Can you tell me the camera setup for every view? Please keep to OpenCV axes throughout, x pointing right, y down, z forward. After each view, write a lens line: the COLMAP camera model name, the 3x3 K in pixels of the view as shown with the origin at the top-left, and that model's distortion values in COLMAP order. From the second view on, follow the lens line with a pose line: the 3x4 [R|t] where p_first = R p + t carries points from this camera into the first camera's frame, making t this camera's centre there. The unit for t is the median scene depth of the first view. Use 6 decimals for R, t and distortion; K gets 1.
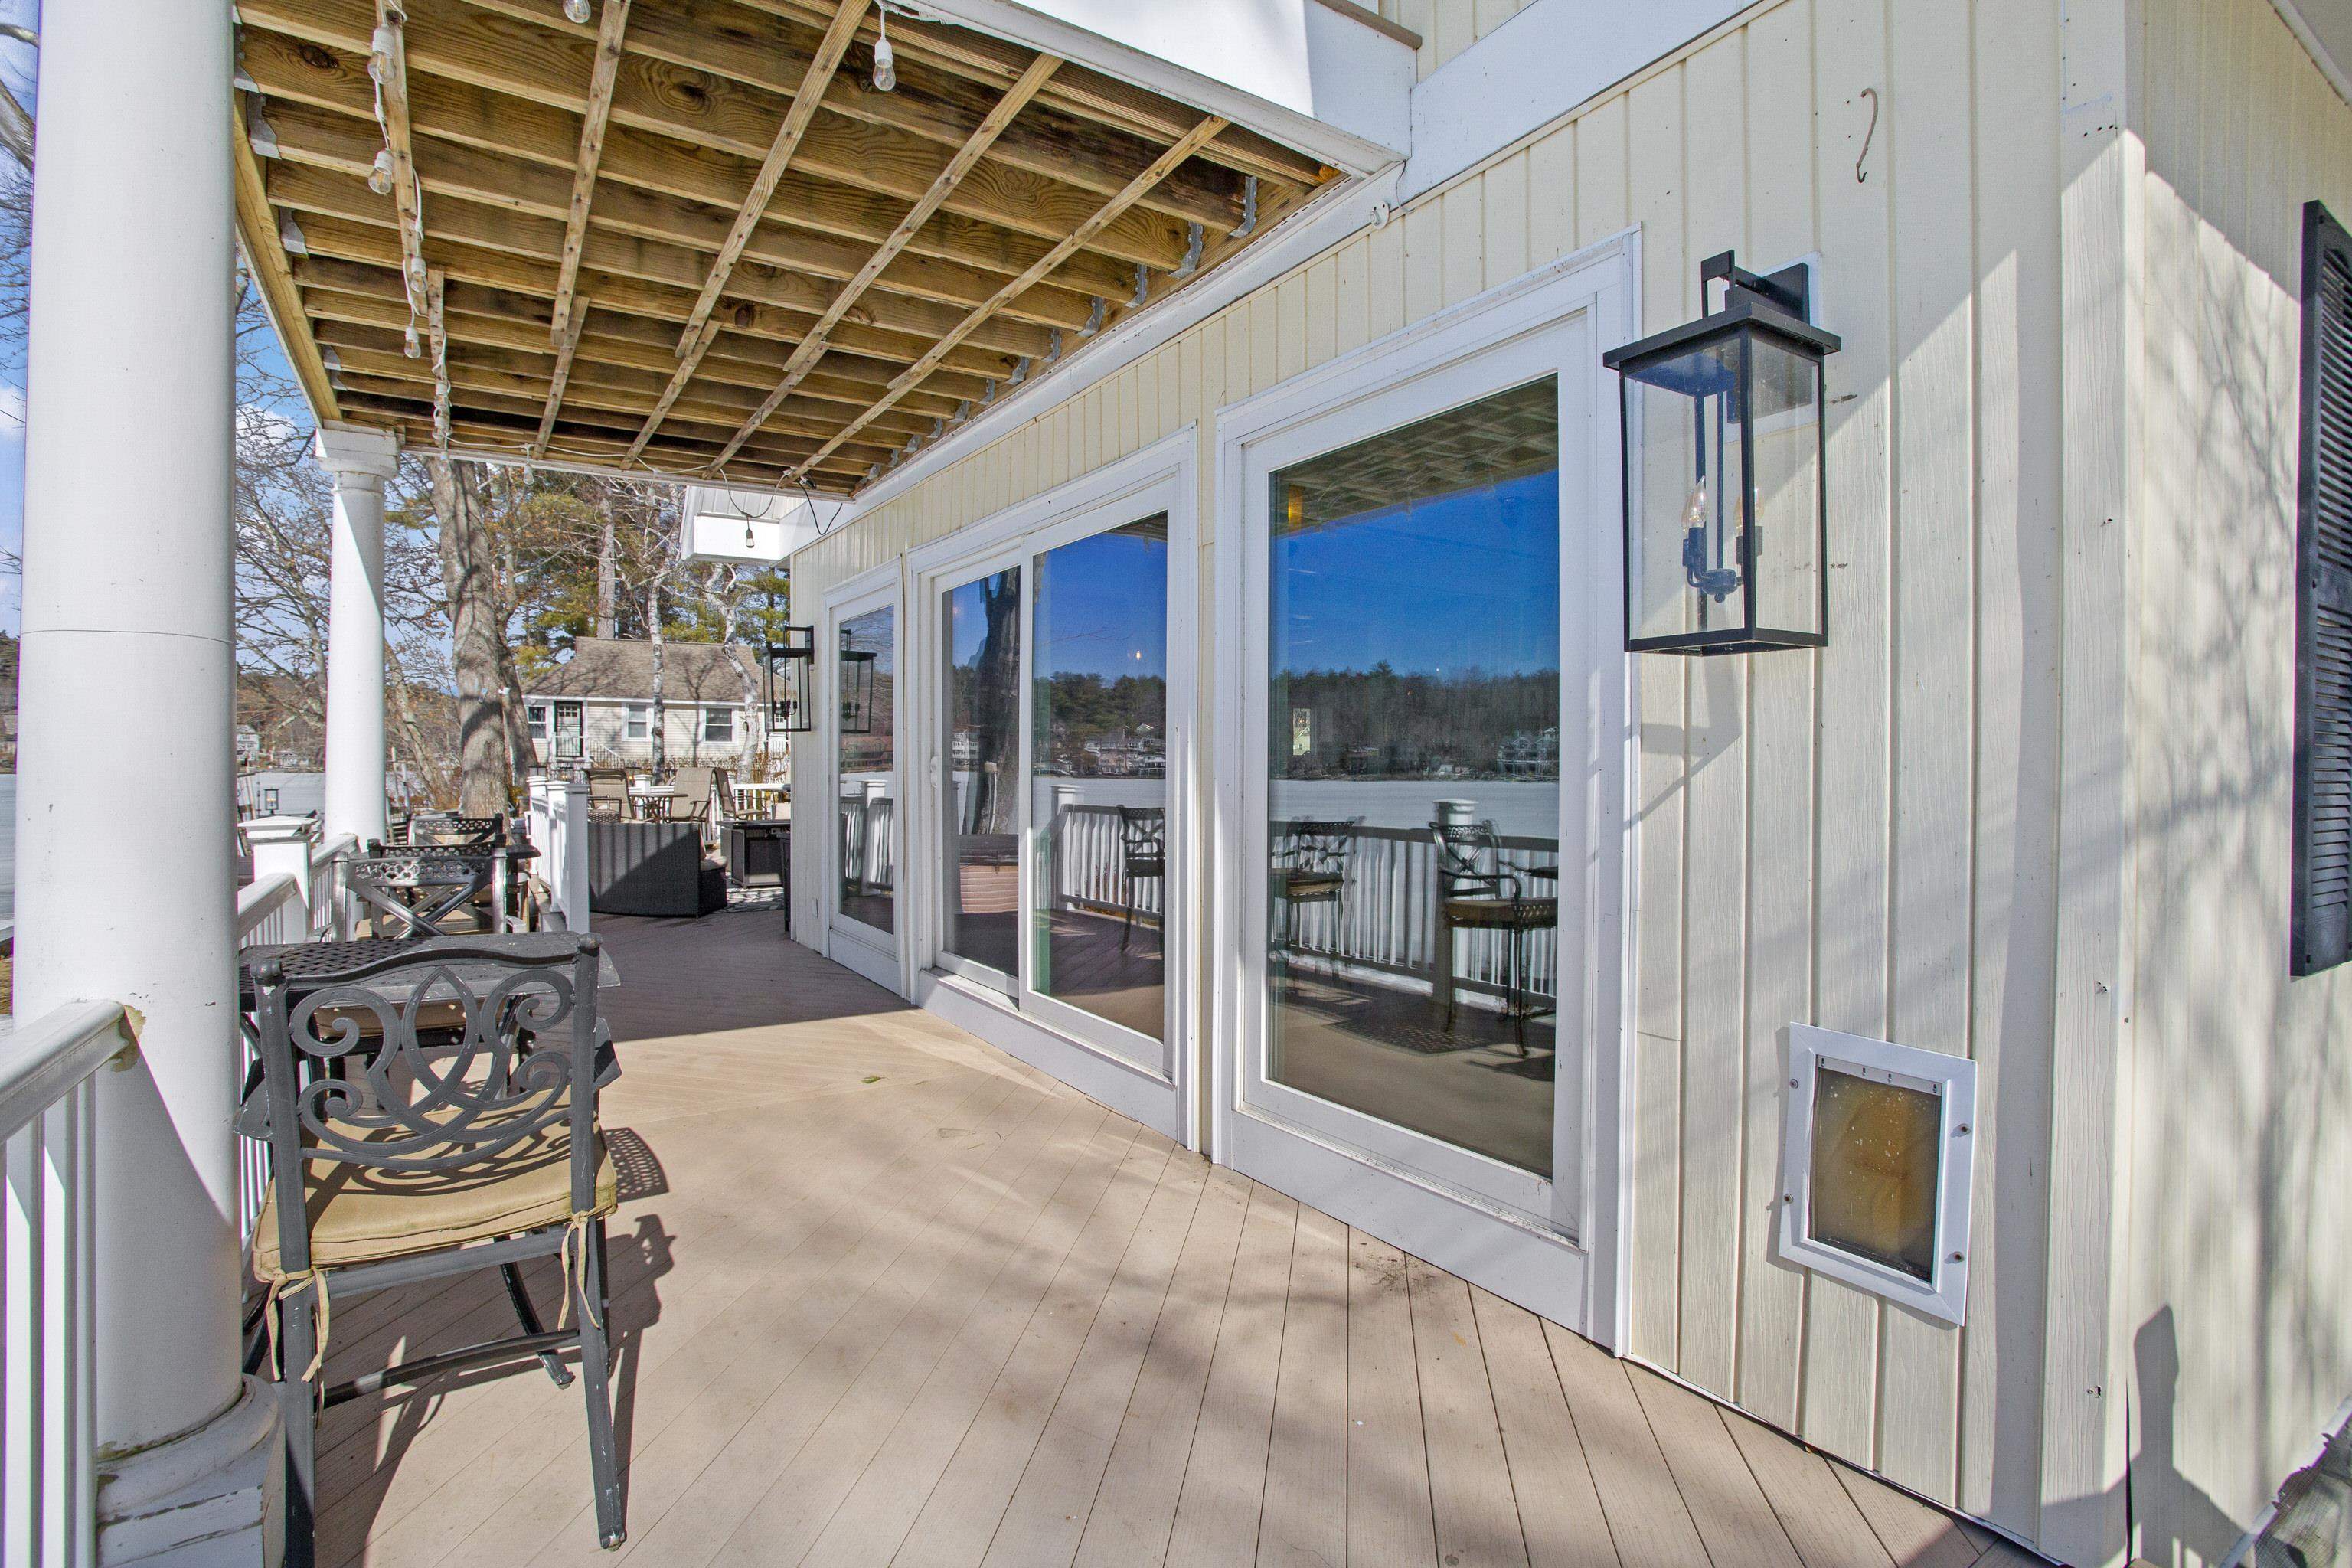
lens RADIAL K [[1109.6, 0, 1187.6], [0, 1109.6, 774.9], [0, 0, 1]] dist [-0.000111, 0.000223]
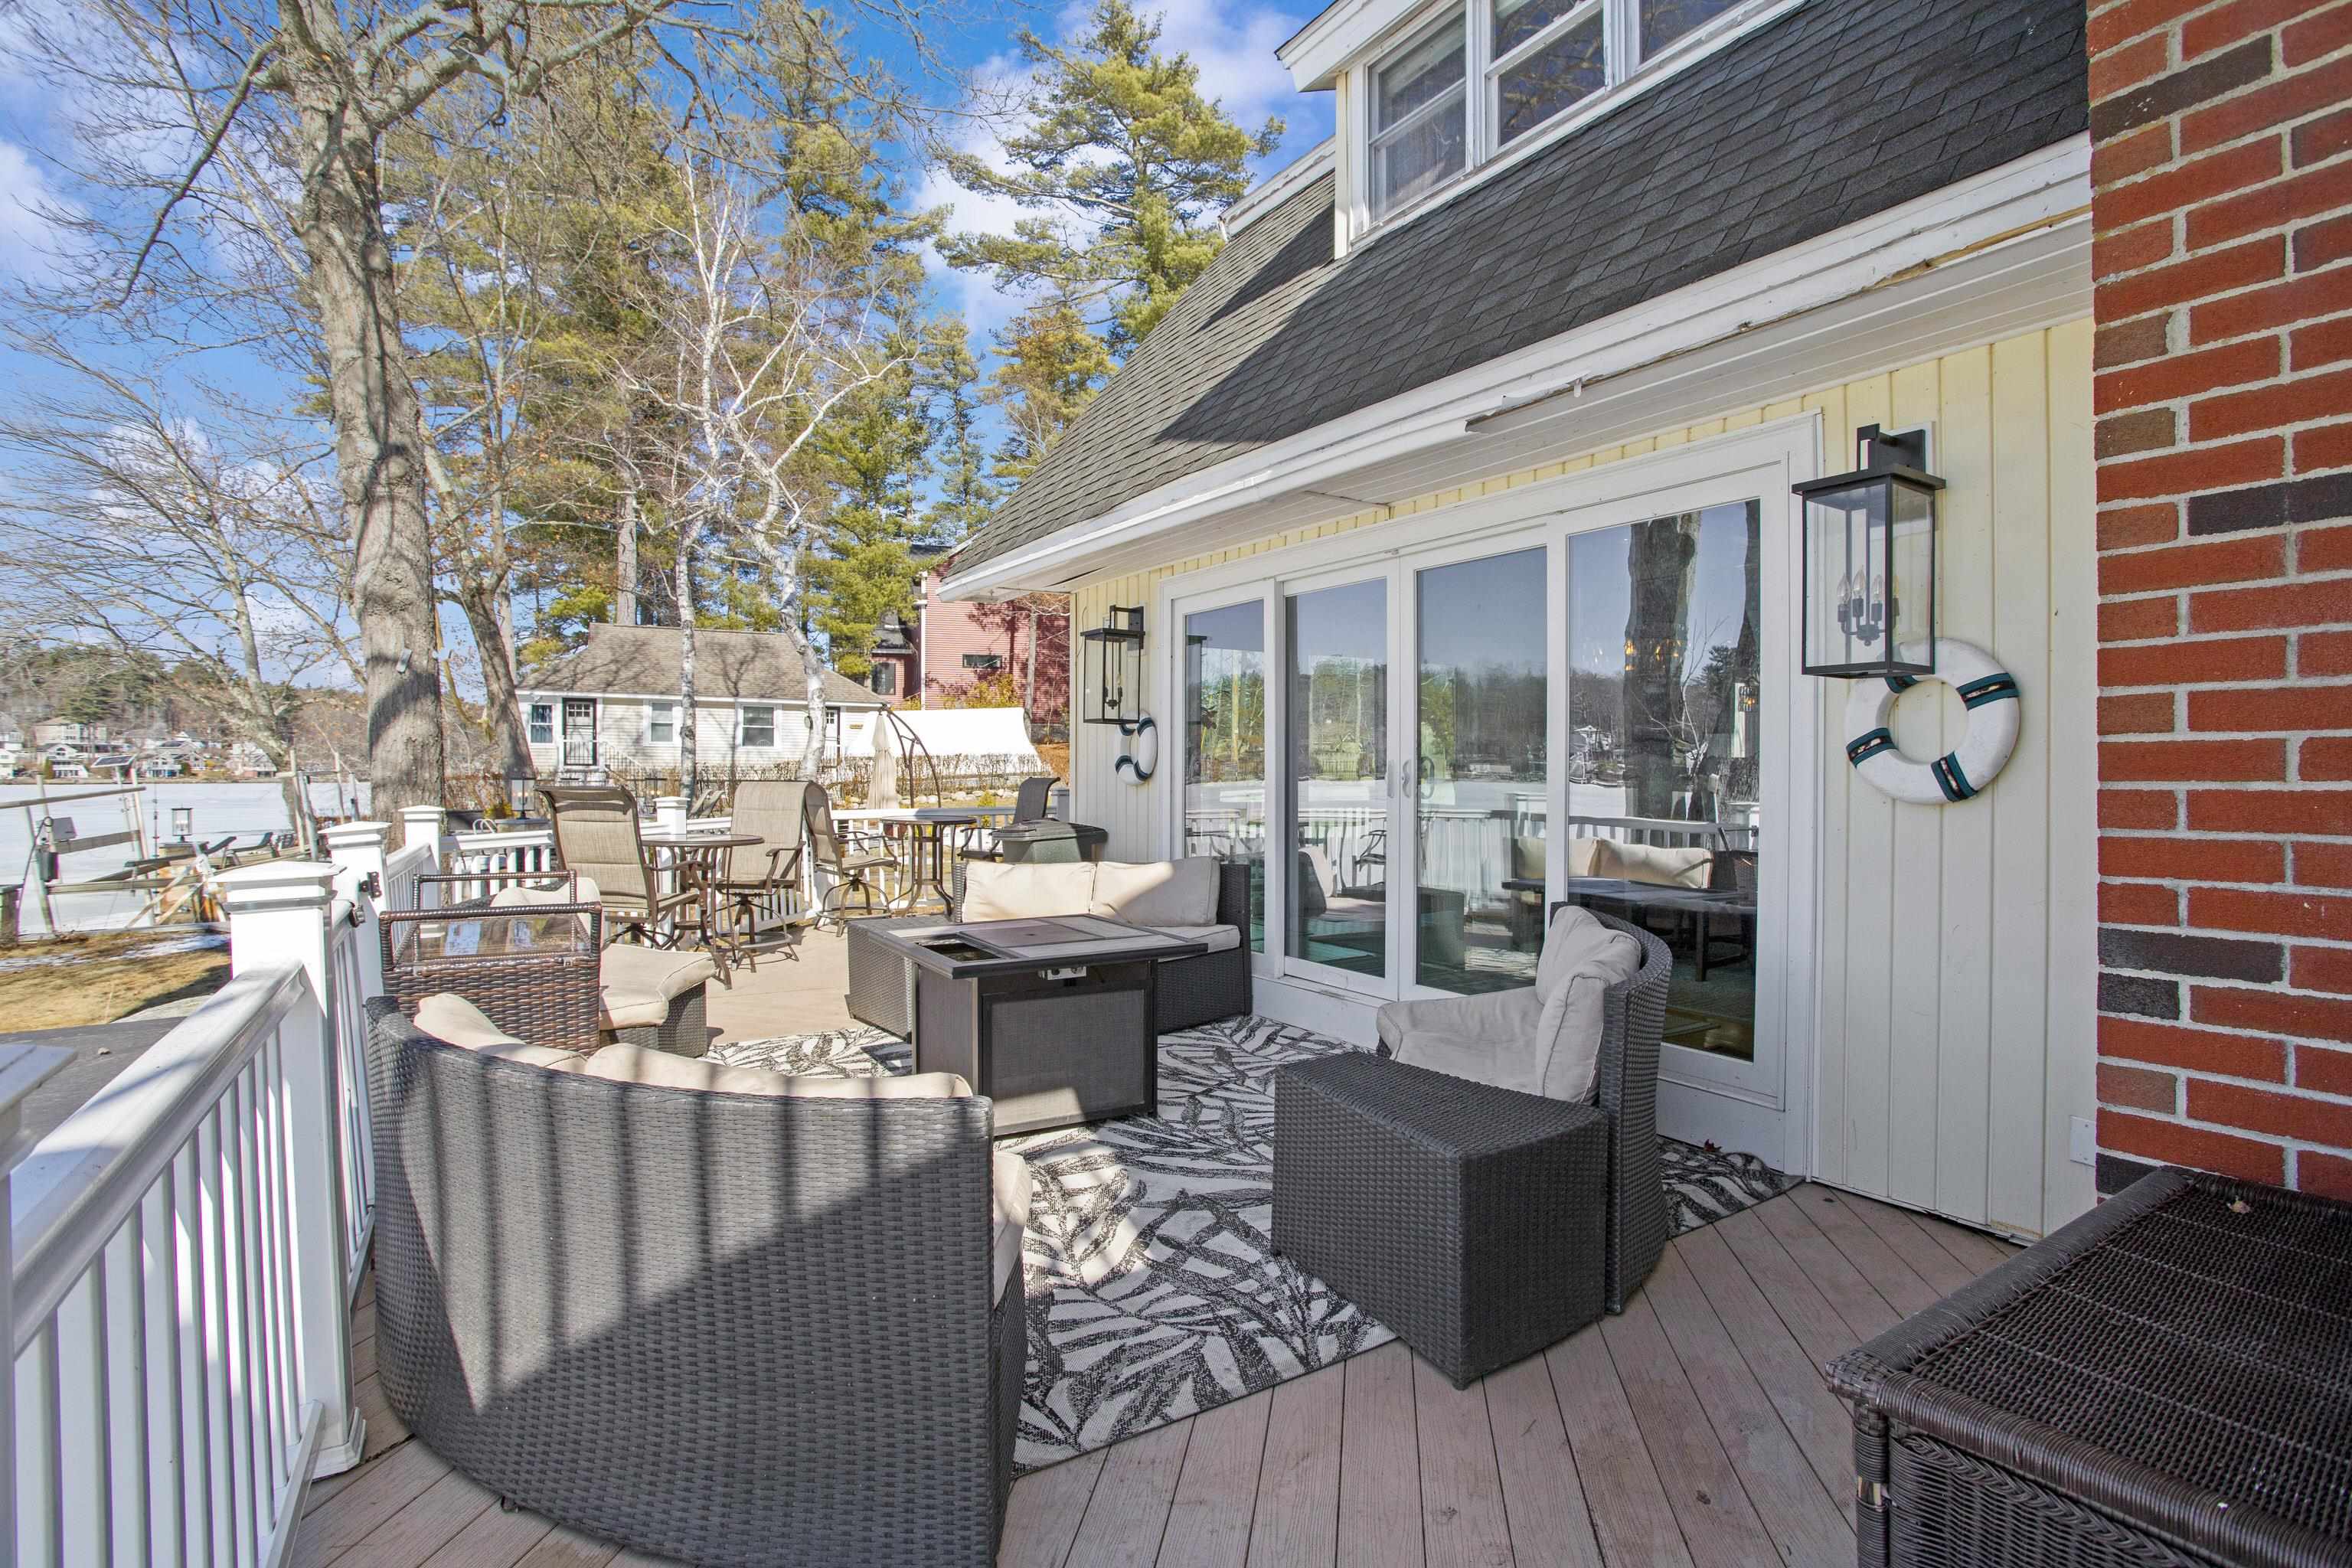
lens RADIAL K [[1112.8, 0, 1164.3], [0, 1112.8, 772.2], [0, 0, 1]] dist [0.000060, 0.000441]
pose [[0.999335, -0.000166, -0.036470, -0.101133], [-0.000252, 0.999934, -0.011448, -0.002031], [0.036469, 0.011449, 0.999269, 0.204594]]
